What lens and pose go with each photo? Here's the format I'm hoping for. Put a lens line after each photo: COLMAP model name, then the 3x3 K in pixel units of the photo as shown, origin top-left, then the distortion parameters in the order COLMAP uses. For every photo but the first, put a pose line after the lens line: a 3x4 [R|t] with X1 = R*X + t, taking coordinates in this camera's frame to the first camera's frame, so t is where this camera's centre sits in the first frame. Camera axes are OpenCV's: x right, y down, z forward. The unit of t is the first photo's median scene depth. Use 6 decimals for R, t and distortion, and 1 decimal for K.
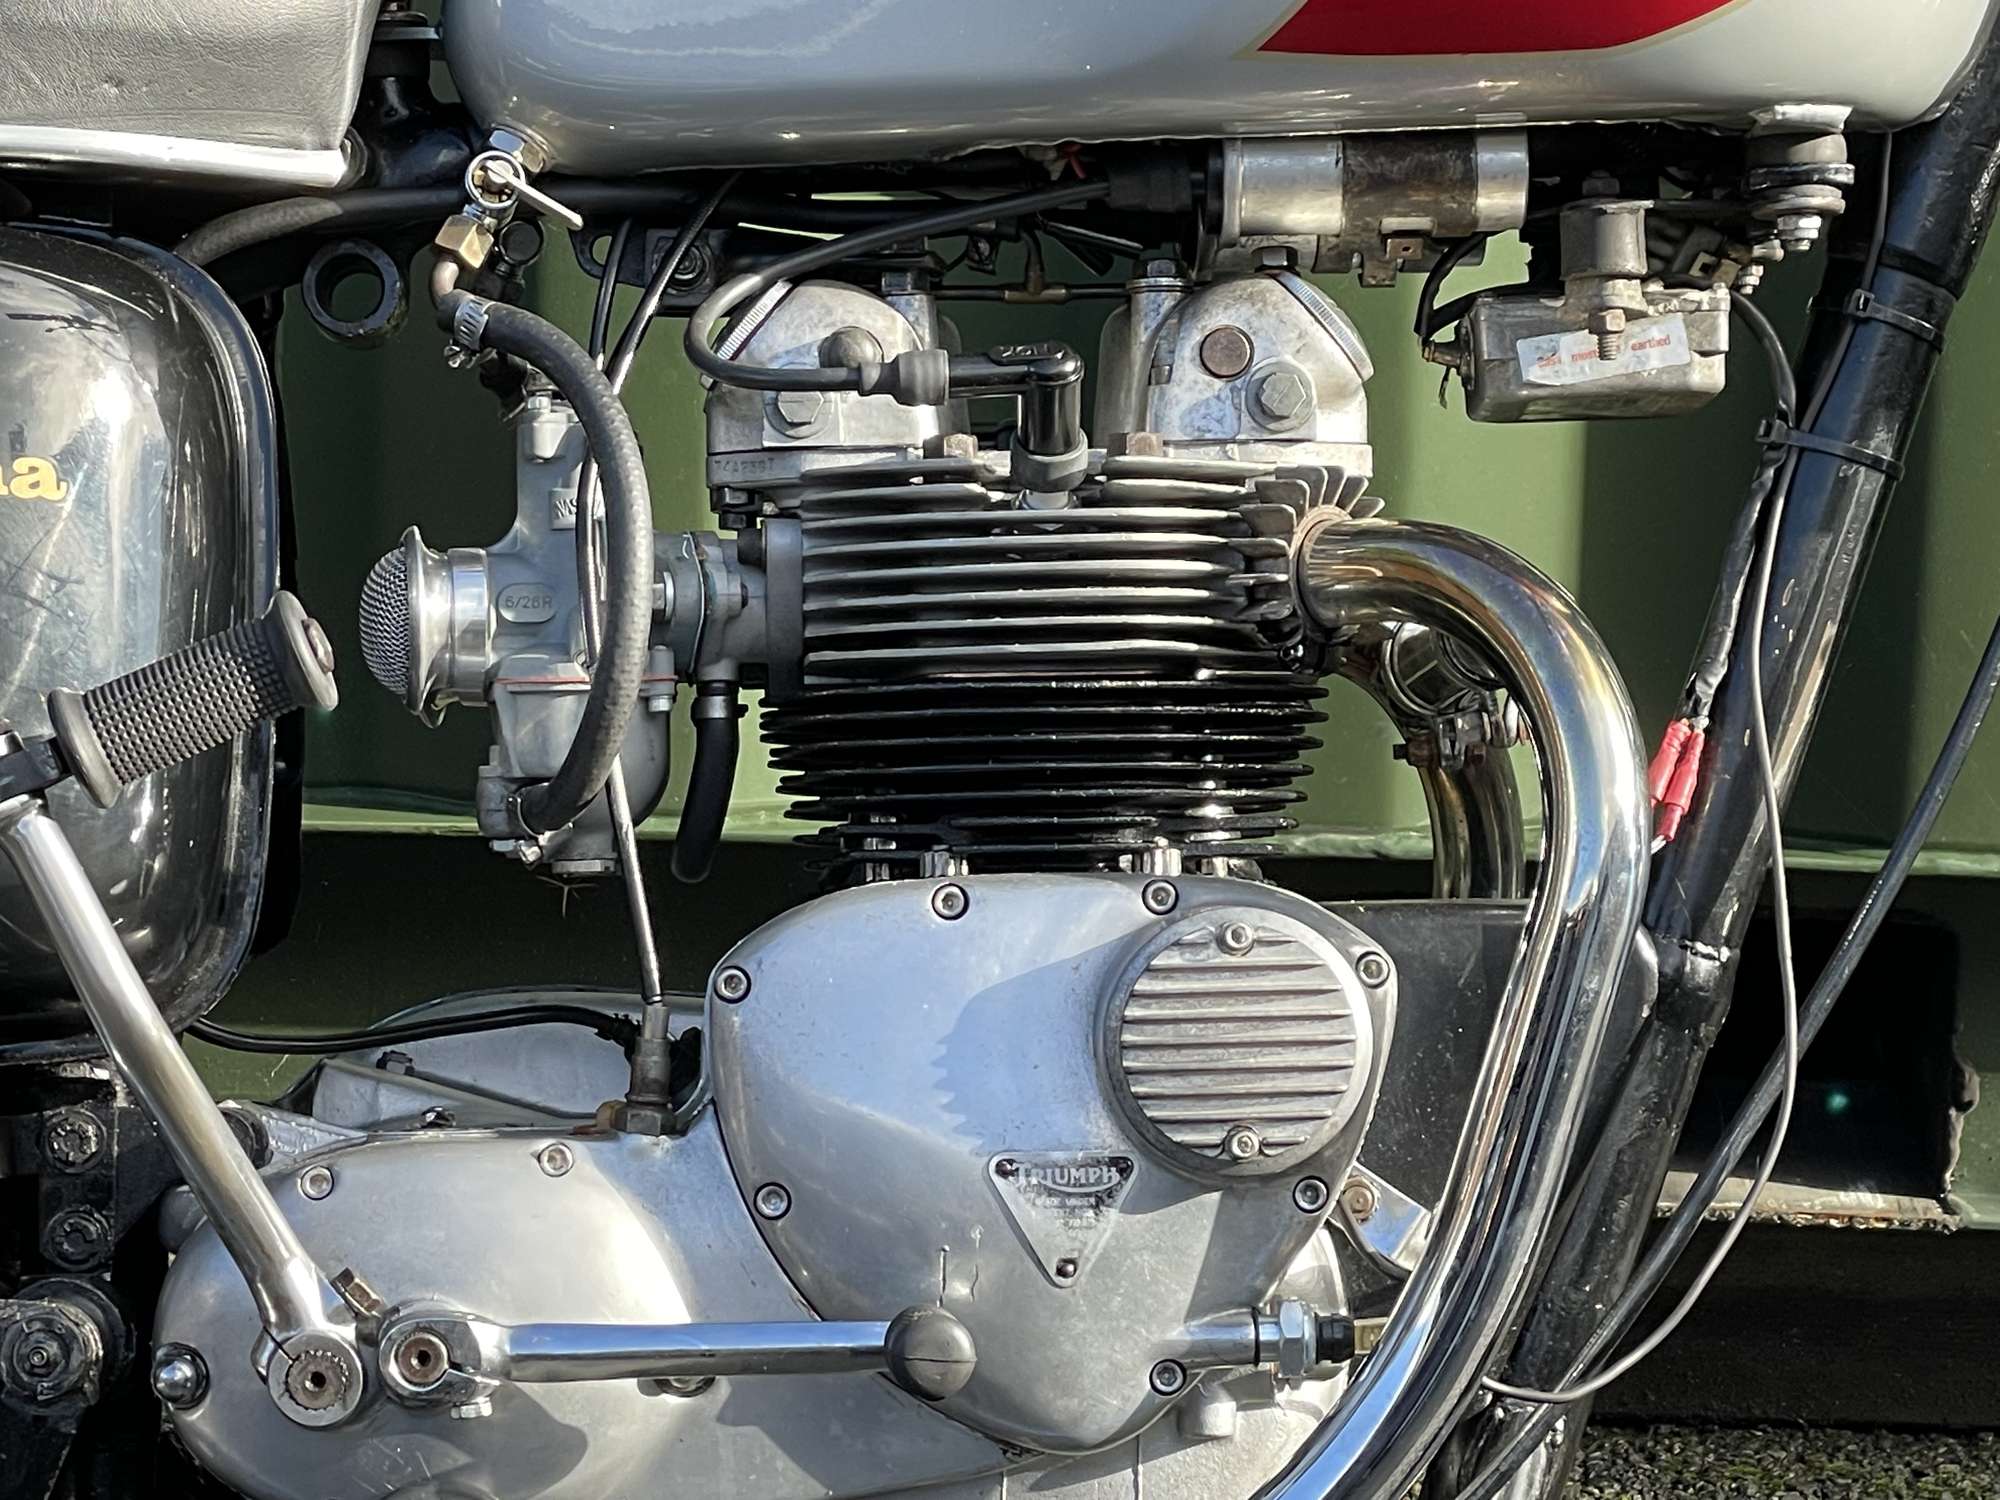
lens RADIAL K [[6142.5, 0, 1002.2], [0, 6142.5, 750.0], [0, 0, 1]] dist [-0.069349, 0.000000]
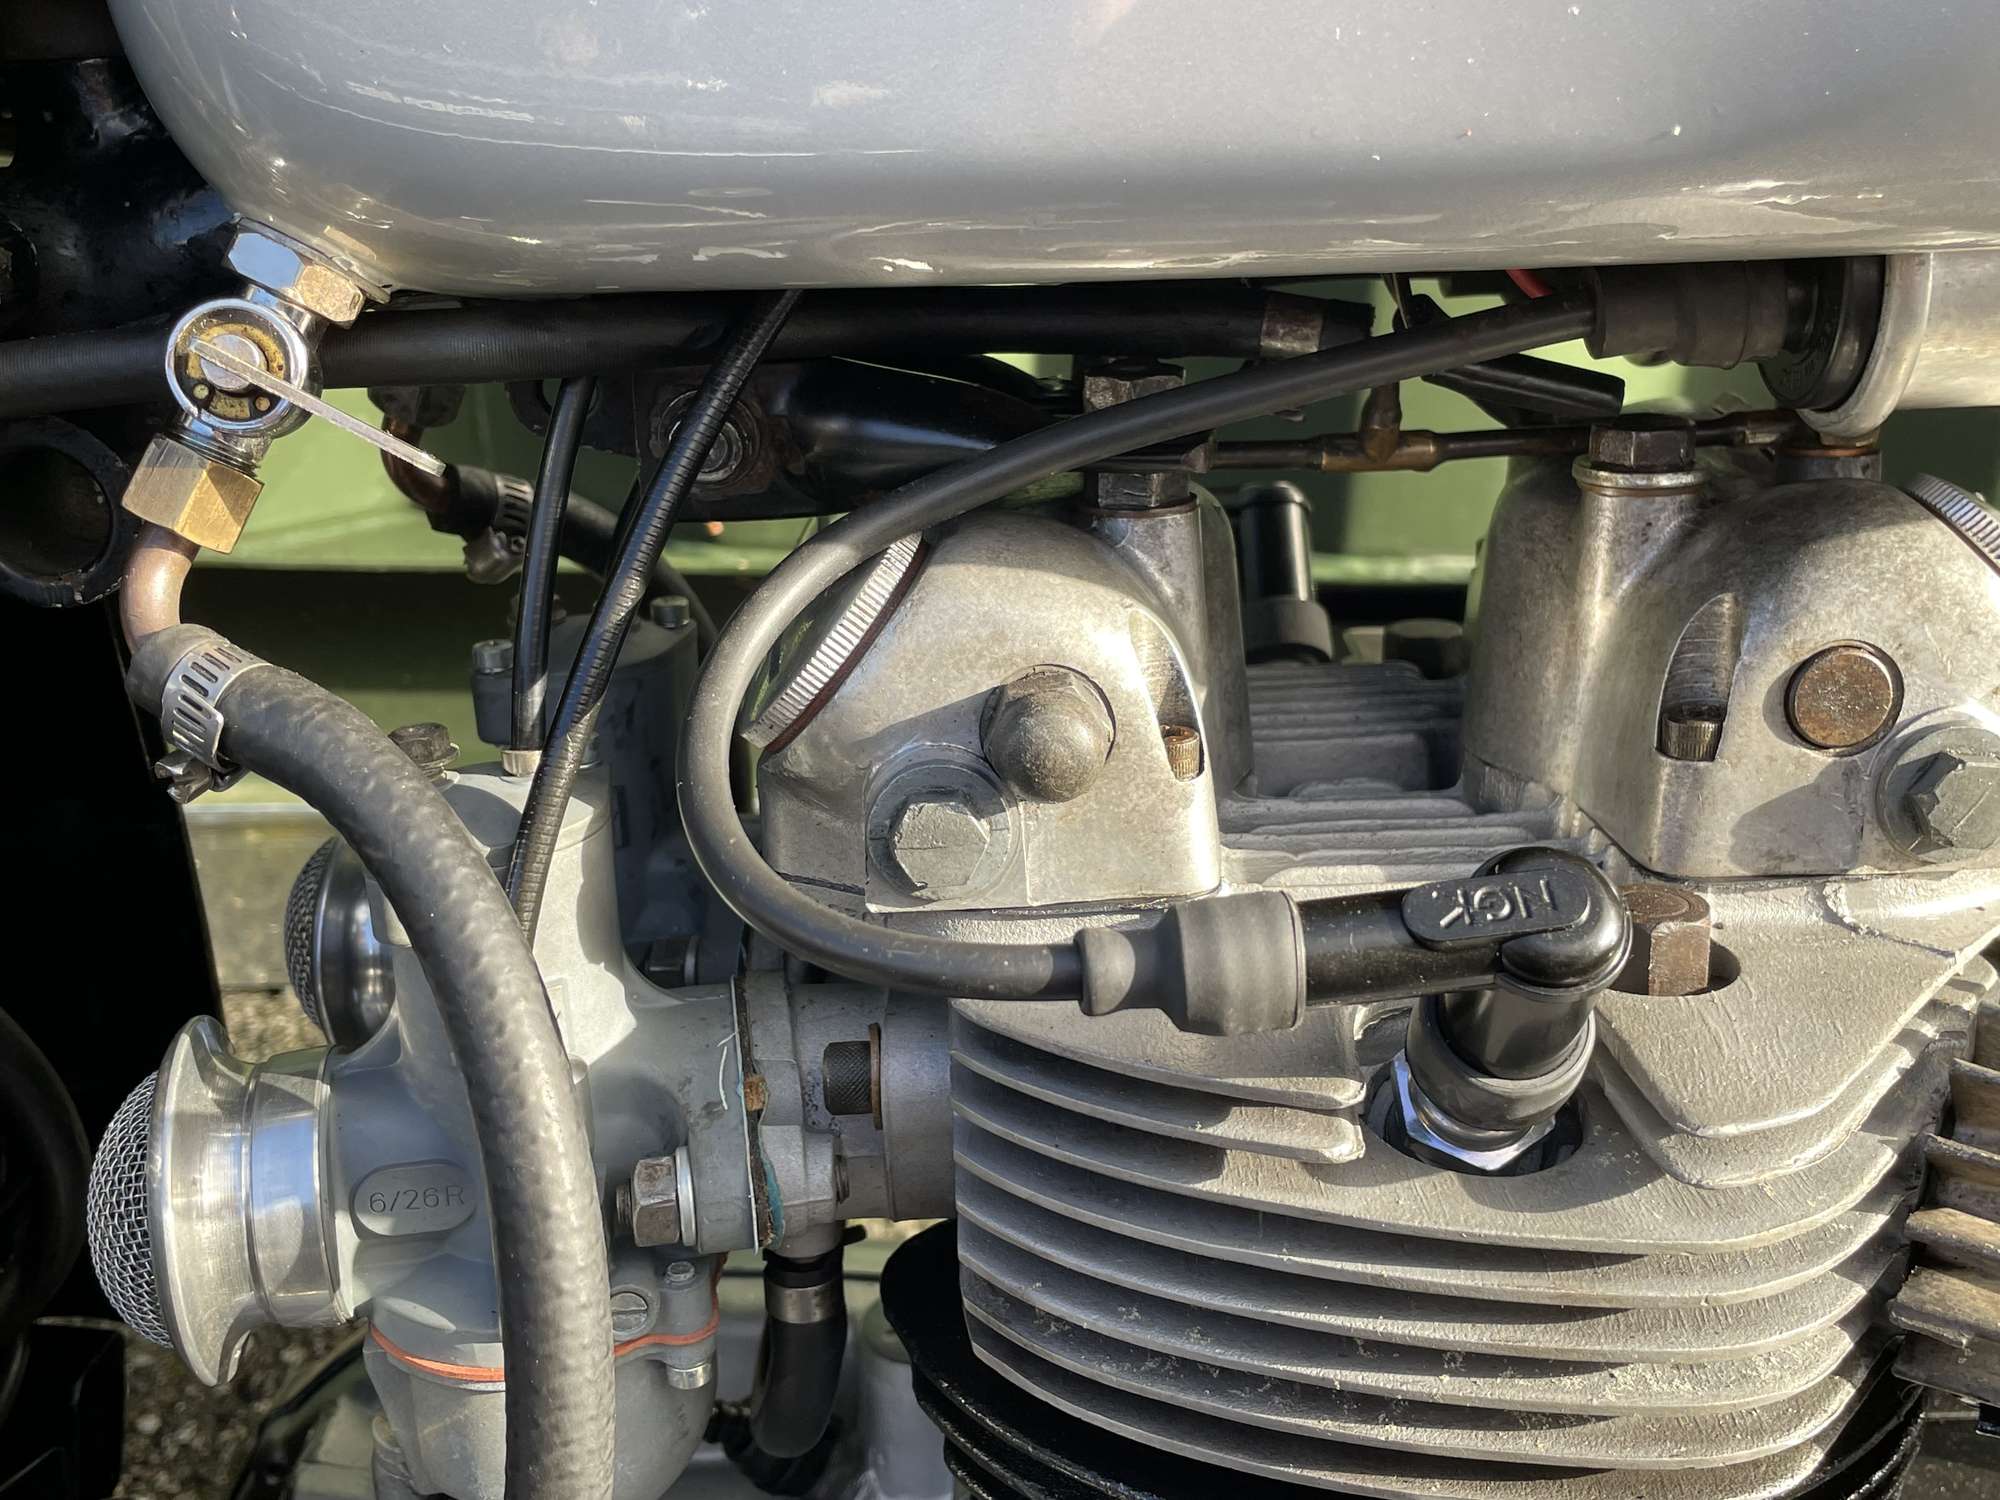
lens RADIAL K [[2139.5, 0, 999.6], [0, 2139.5, 745.8], [0, 0, 1]] dist [0.035364, 0.000000]
pose [[0.999704, -0.011655, -0.021354, -0.024645], [0.018083, 0.943184, 0.331778, -0.117222], [0.016274, -0.332066, 0.943116, 0.843031]]
